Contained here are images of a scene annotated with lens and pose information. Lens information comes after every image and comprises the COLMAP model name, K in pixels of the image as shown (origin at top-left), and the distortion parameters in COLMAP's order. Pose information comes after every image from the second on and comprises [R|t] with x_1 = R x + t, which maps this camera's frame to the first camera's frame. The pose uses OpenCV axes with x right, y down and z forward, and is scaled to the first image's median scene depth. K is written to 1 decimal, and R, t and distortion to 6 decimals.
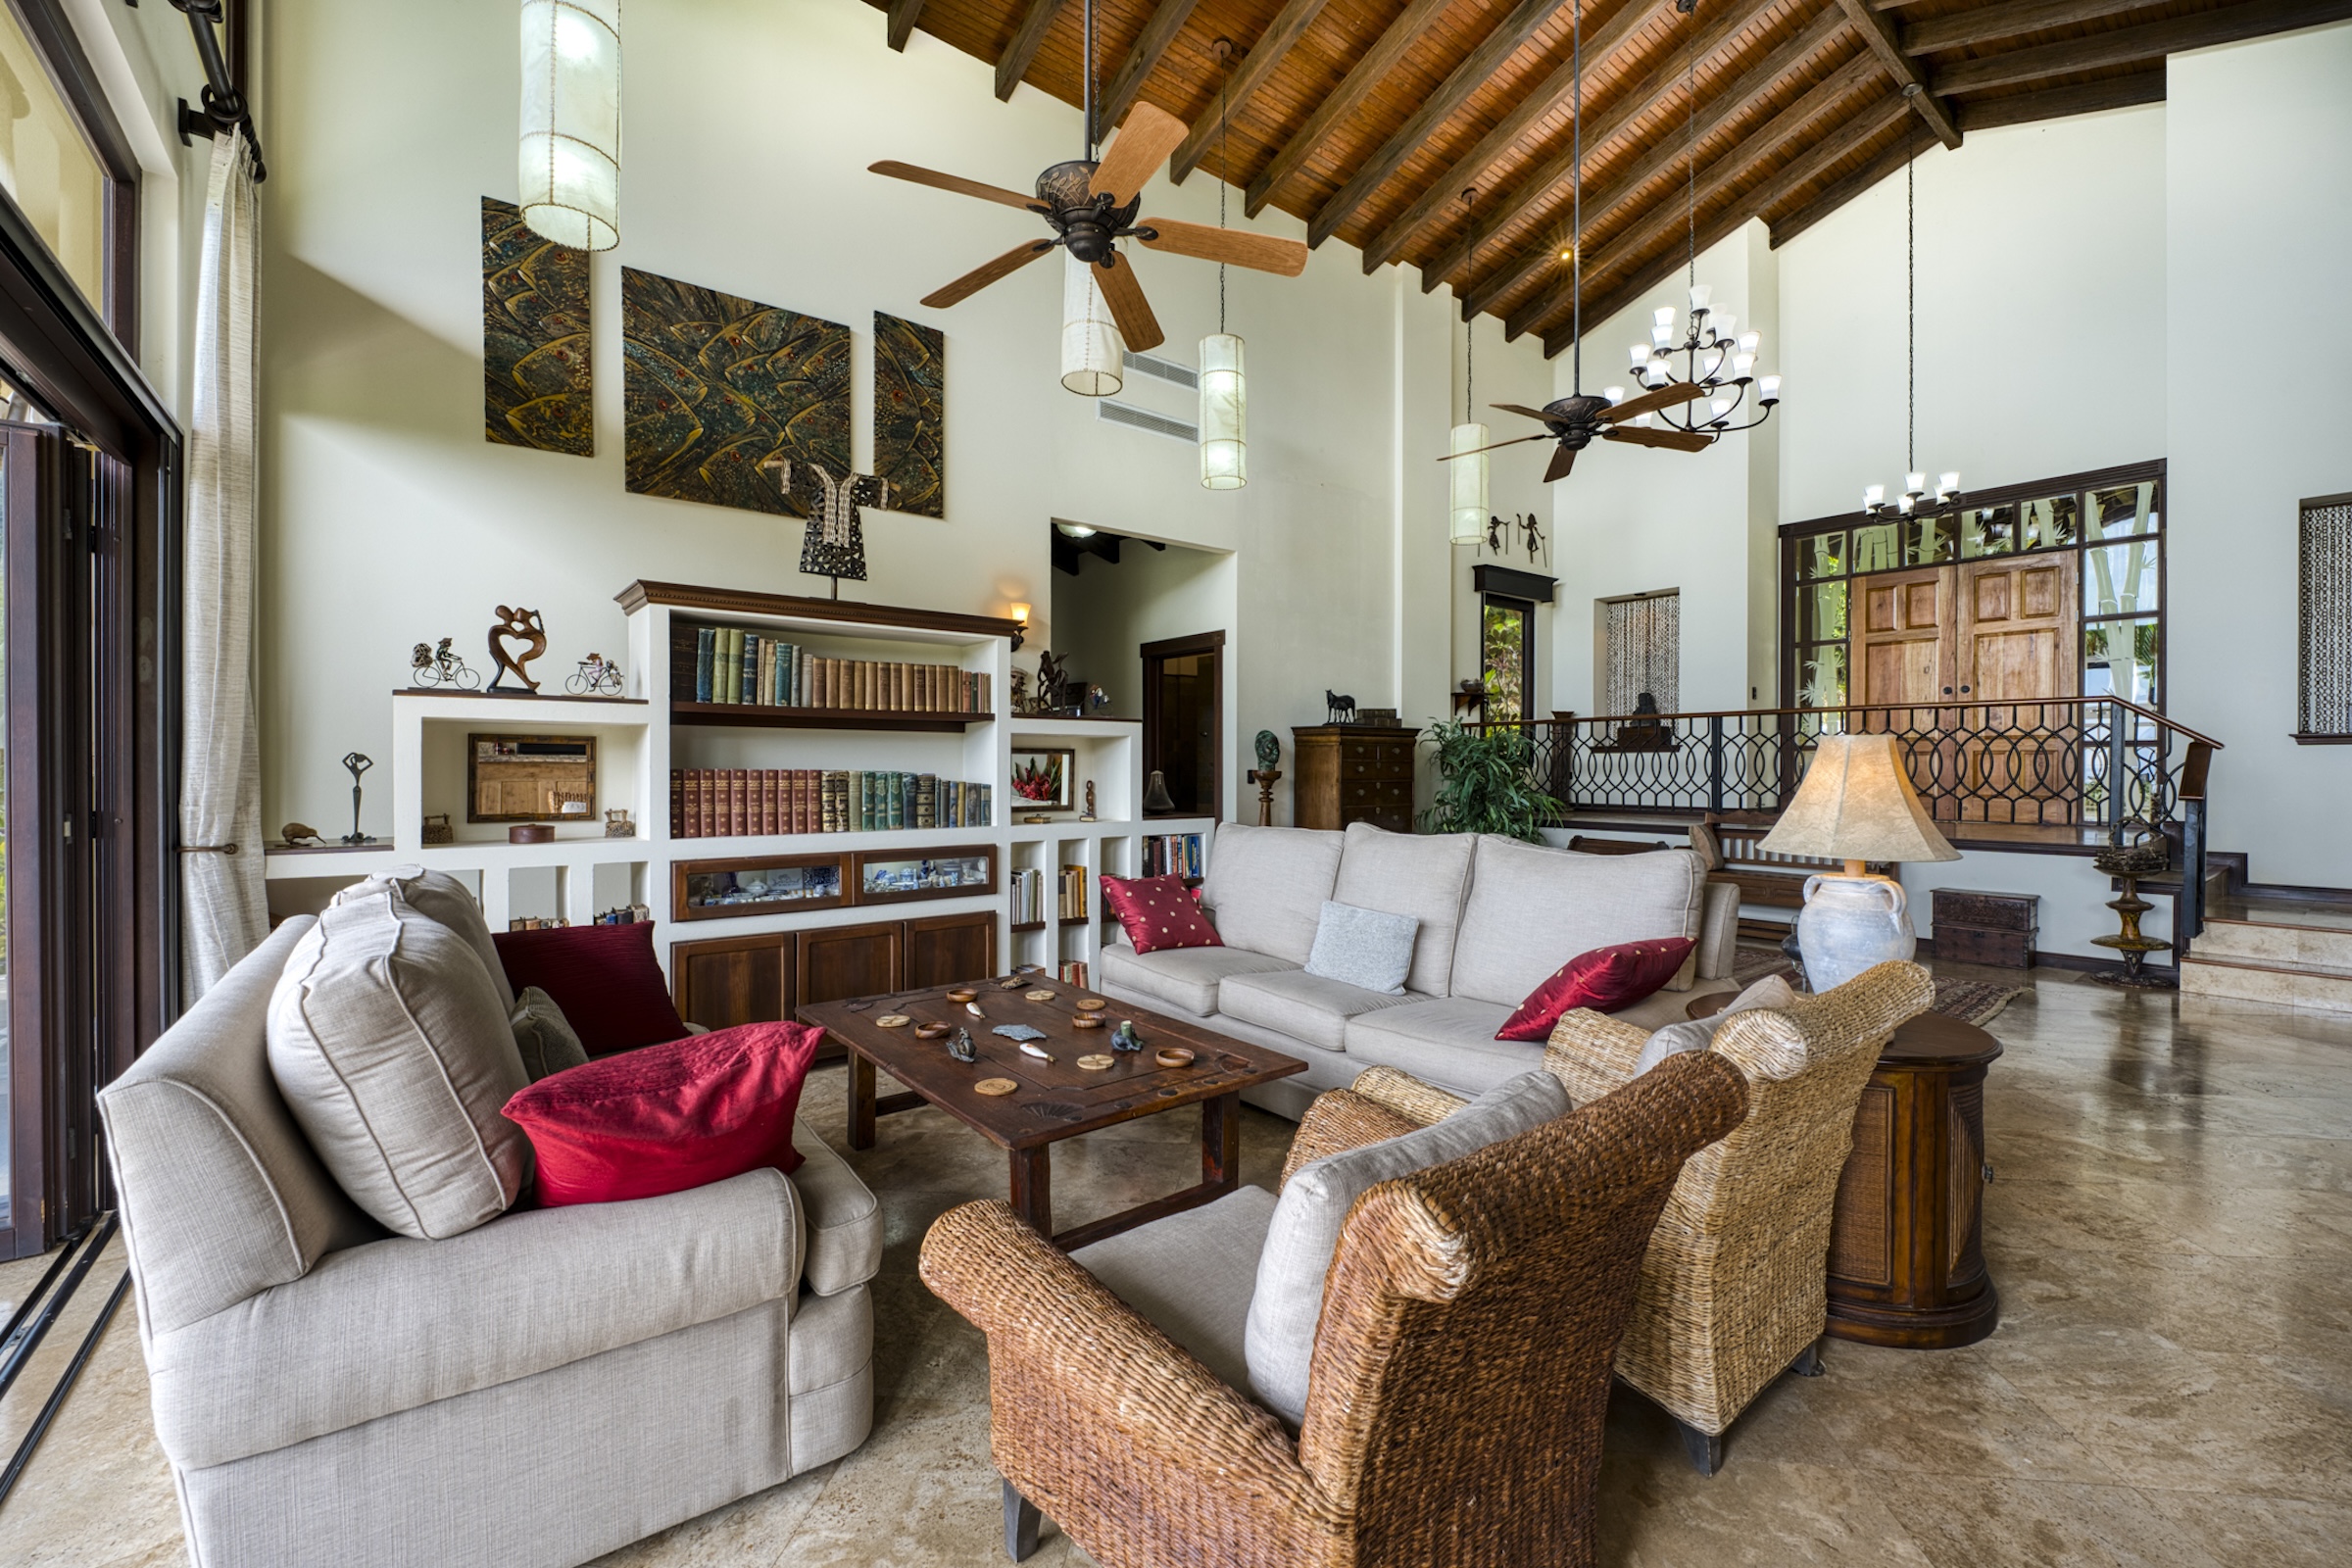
lens RADIAL K [[963.7, 0, 1178.8], [0, 963.7, 777.9], [0, 0, 1]] dist [-0.005527, -0.002674]
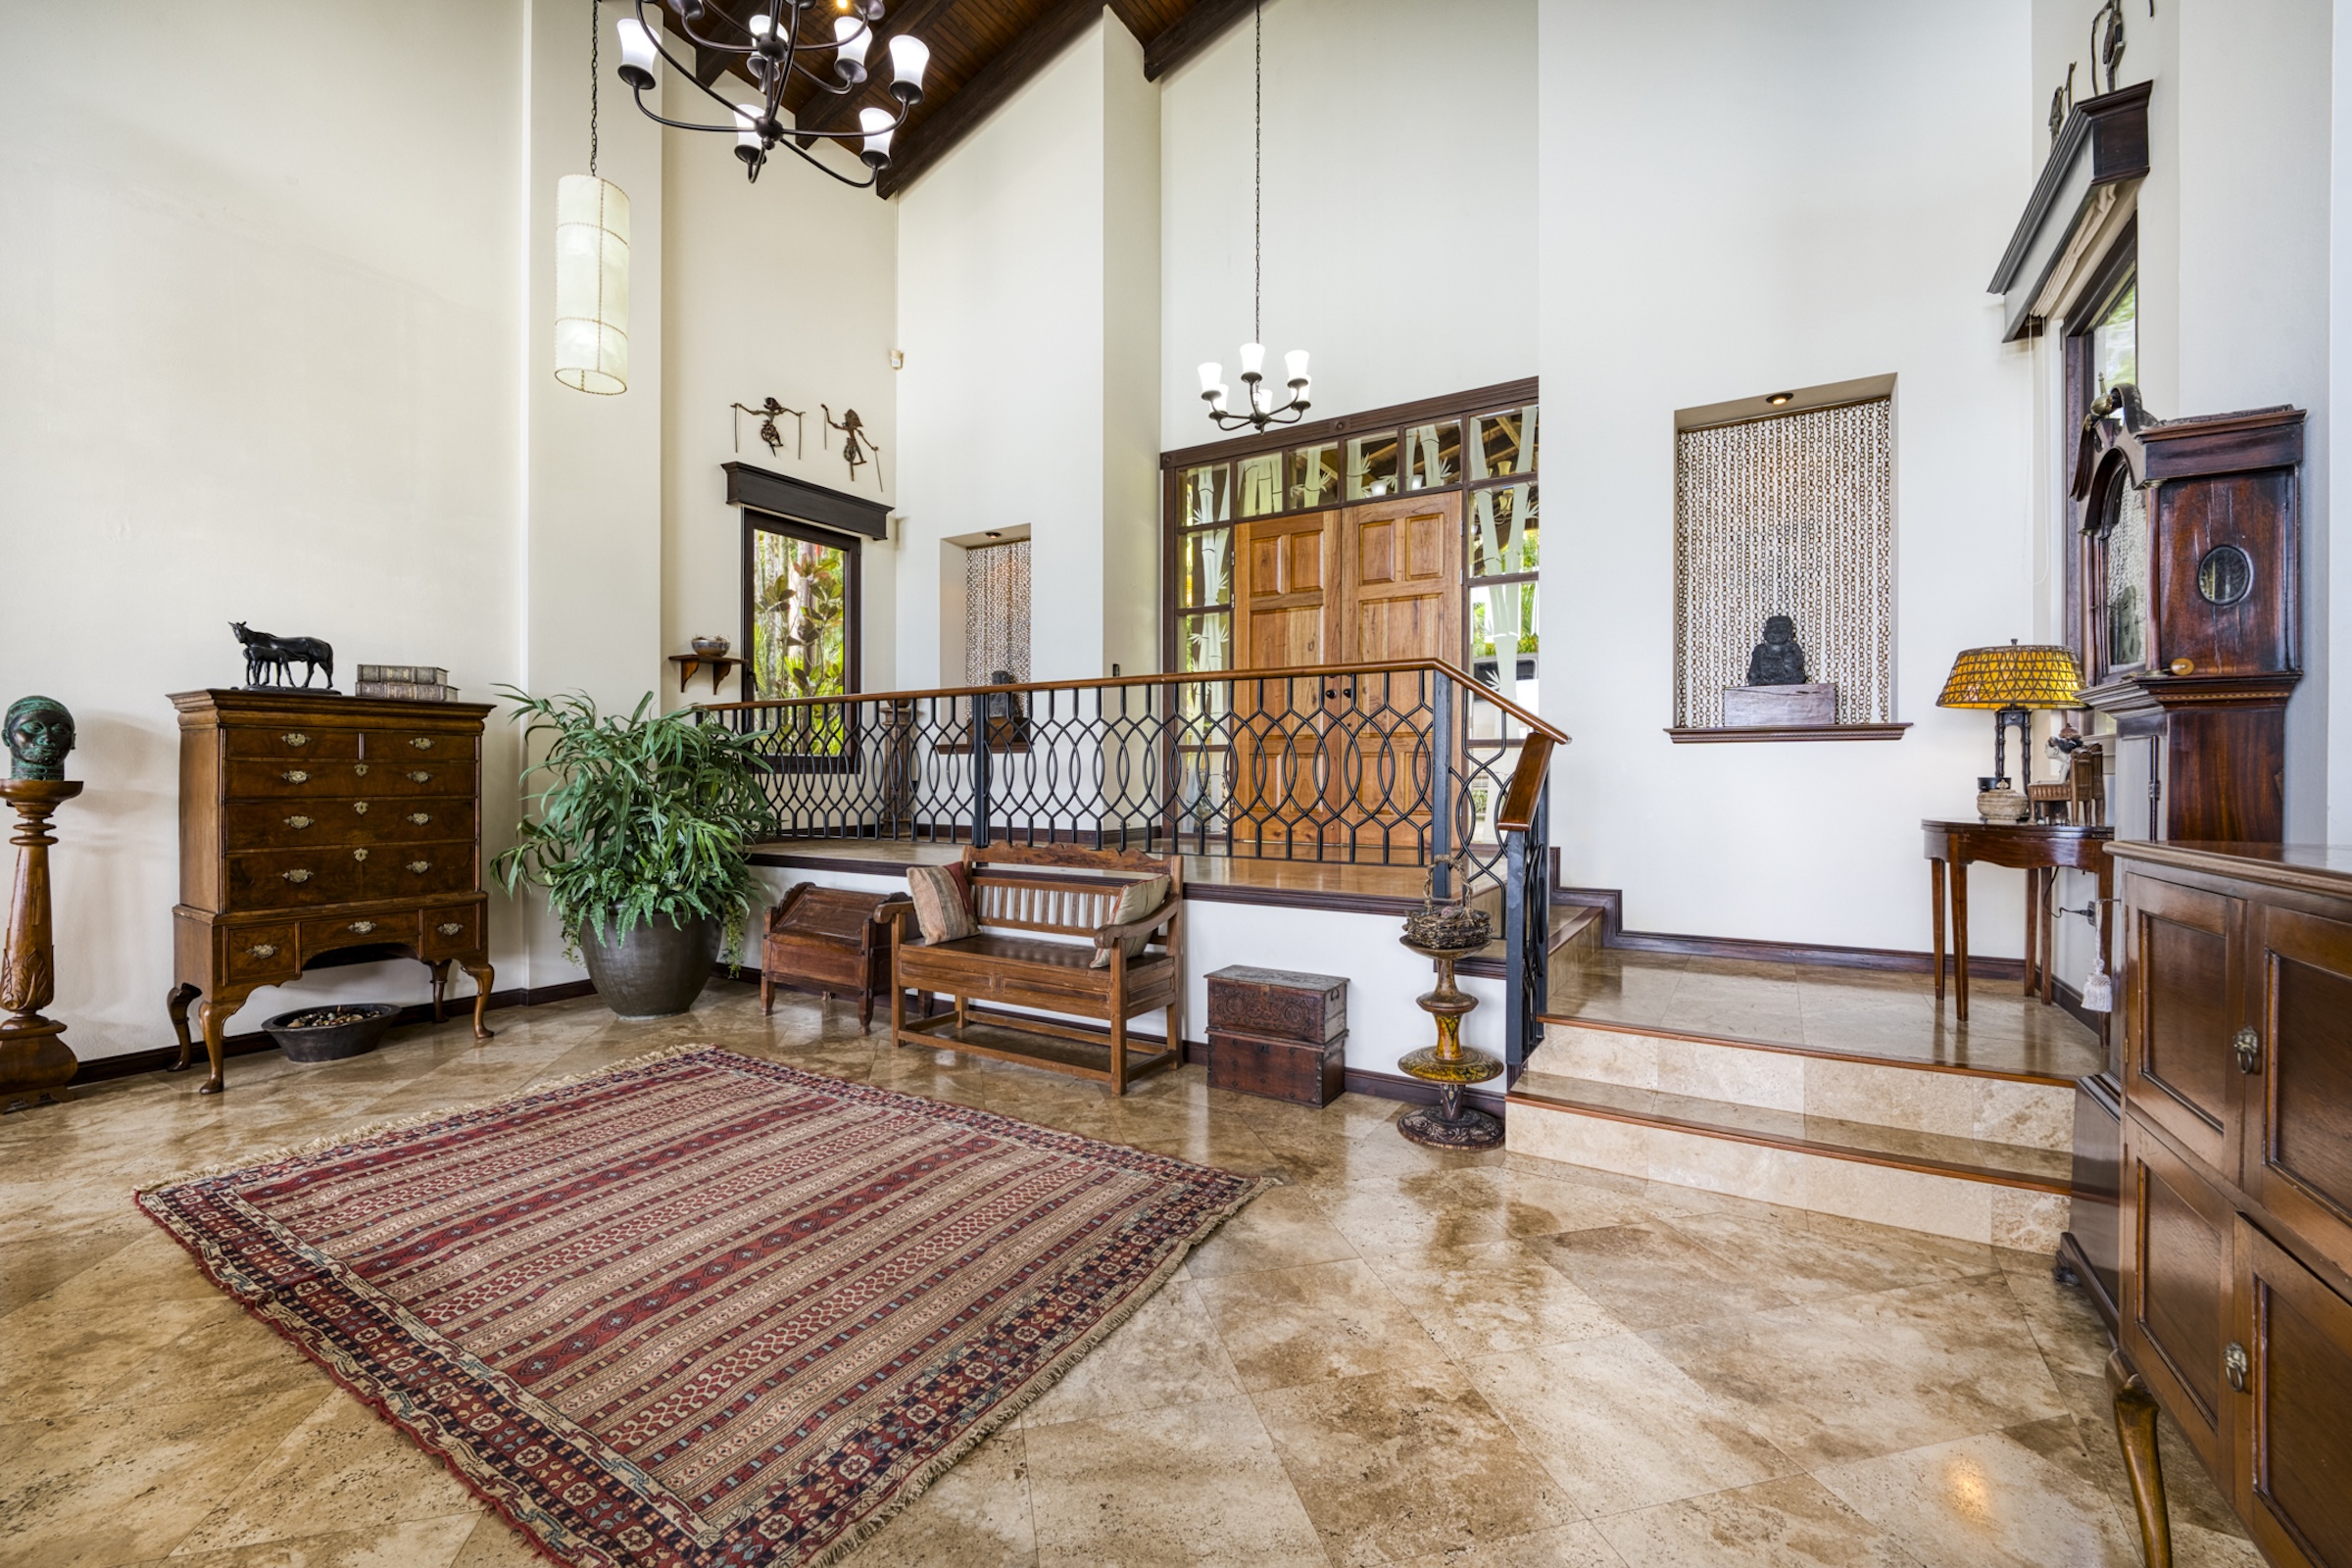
lens RADIAL K [[963.7, 0, 1167.6], [0, 963.7, 782.6], [0, 0, 1]] dist [-0.005527, -0.002674]
pose [[0.938213, -0.001775, 0.346054, 0.417084], [0.002758, 0.999993, -0.002348, -0.002776], [-0.346048, 0.003158, 0.938212, 0.329858]]
